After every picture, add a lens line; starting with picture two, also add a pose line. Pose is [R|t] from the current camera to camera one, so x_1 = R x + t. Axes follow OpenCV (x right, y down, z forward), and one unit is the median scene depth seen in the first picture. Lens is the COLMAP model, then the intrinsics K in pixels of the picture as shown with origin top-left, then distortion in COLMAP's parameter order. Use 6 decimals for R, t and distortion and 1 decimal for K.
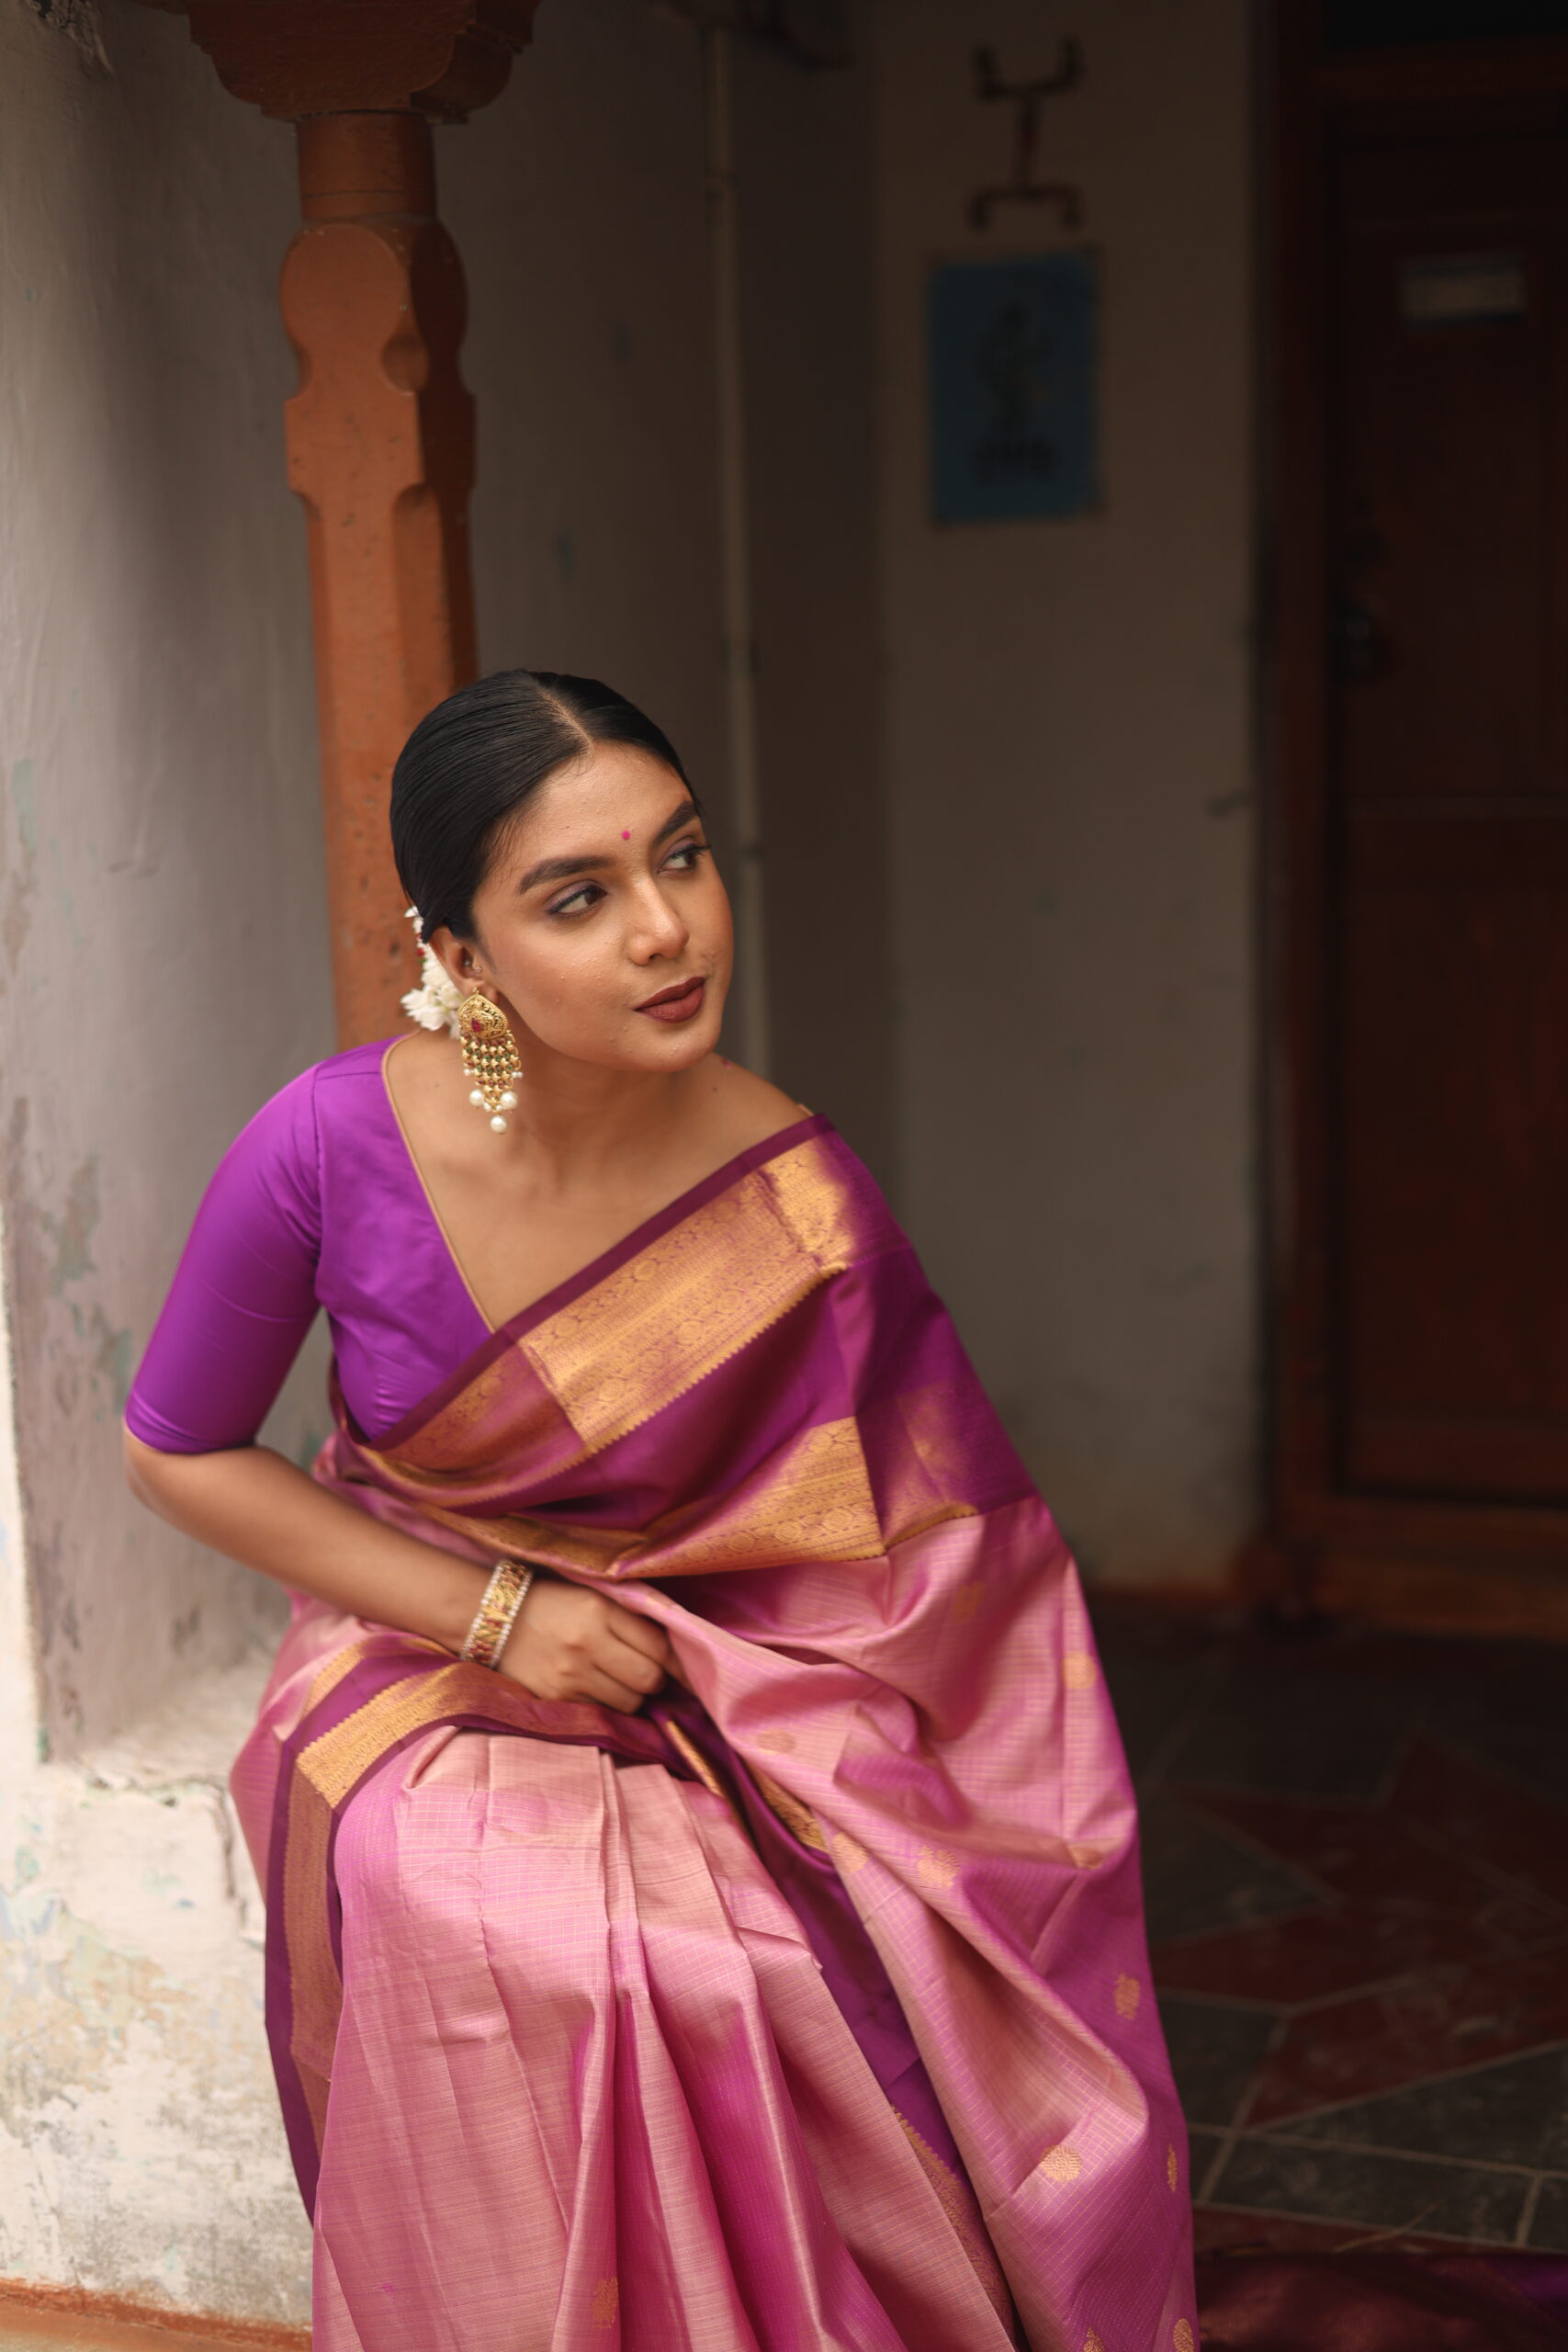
lens RADIAL K [[3261.7, 0, 784.0], [0, 3261.7, 1176.0], [0, 0, 1]] dist [-0.003034, -0.059122]
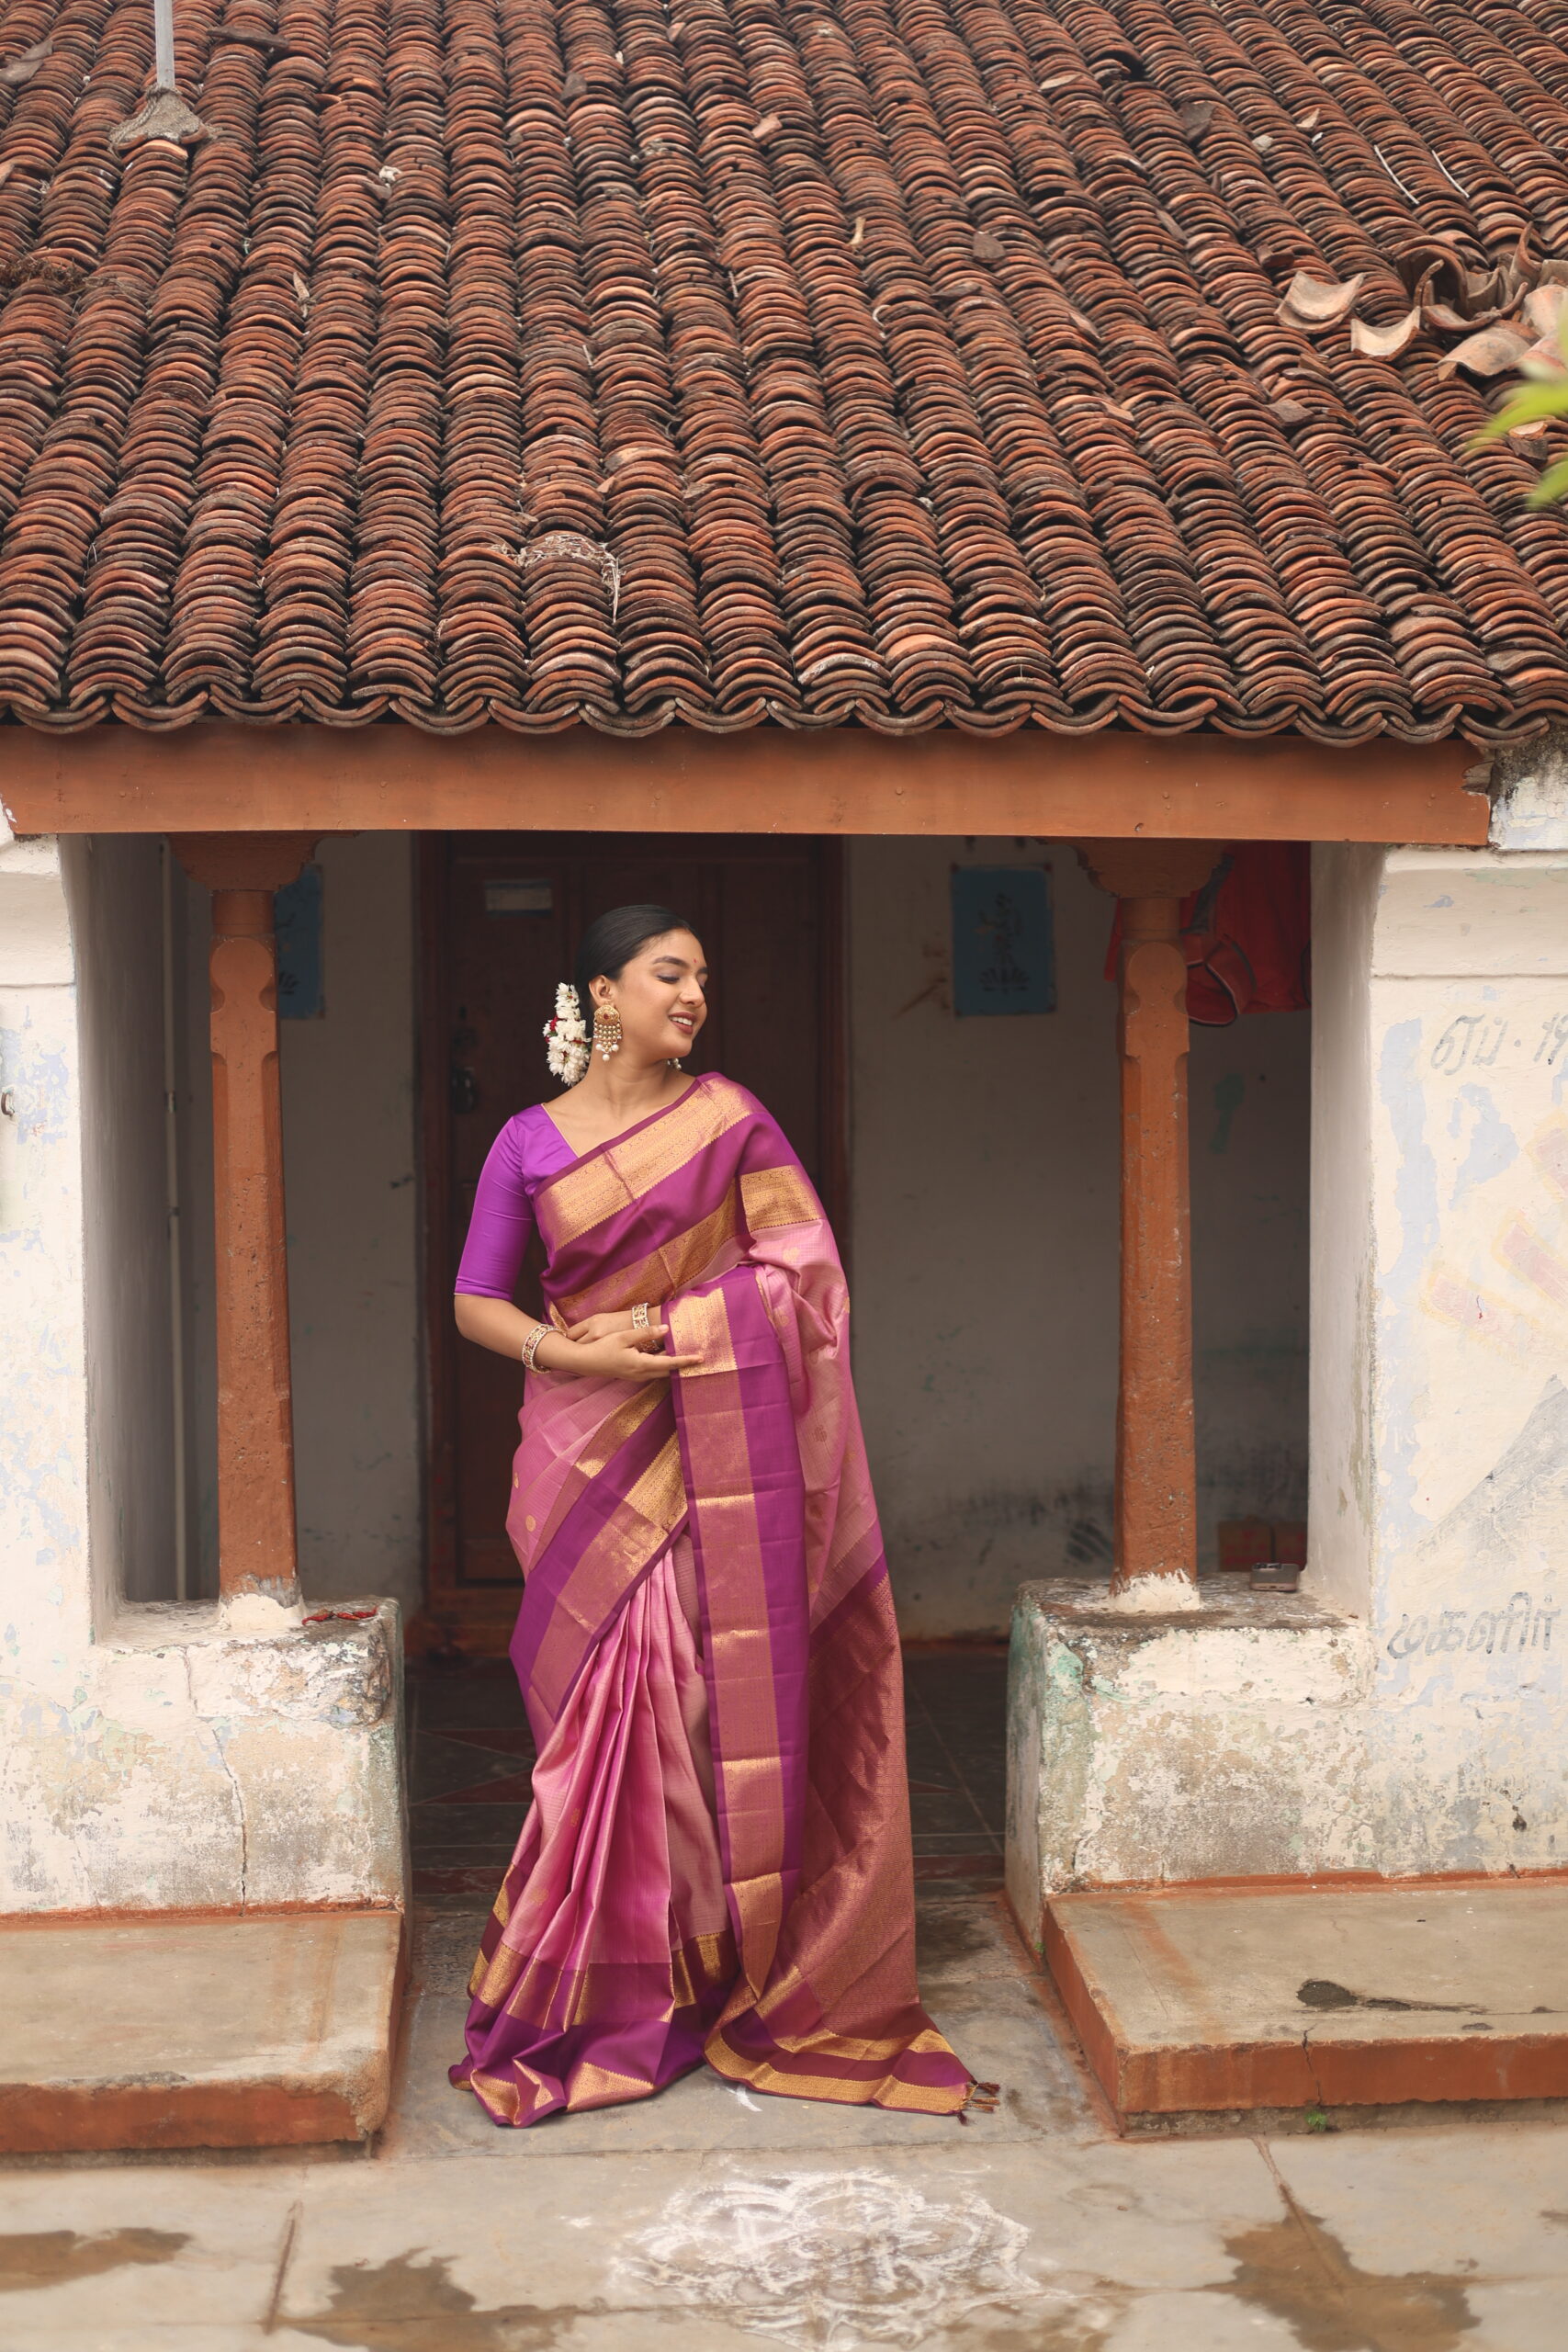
lens RADIAL K [[3261.7, 0, 784.0], [0, 3261.7, 1176.0], [0, 0, 1]] dist [-0.003034, -0.059122]
pose [[0.903656, 0.000868, 0.428259, -0.720426], [0.045823, 0.994061, -0.098704, 0.106976], [-0.425801, 0.108819, 0.898249, -1.108889]]
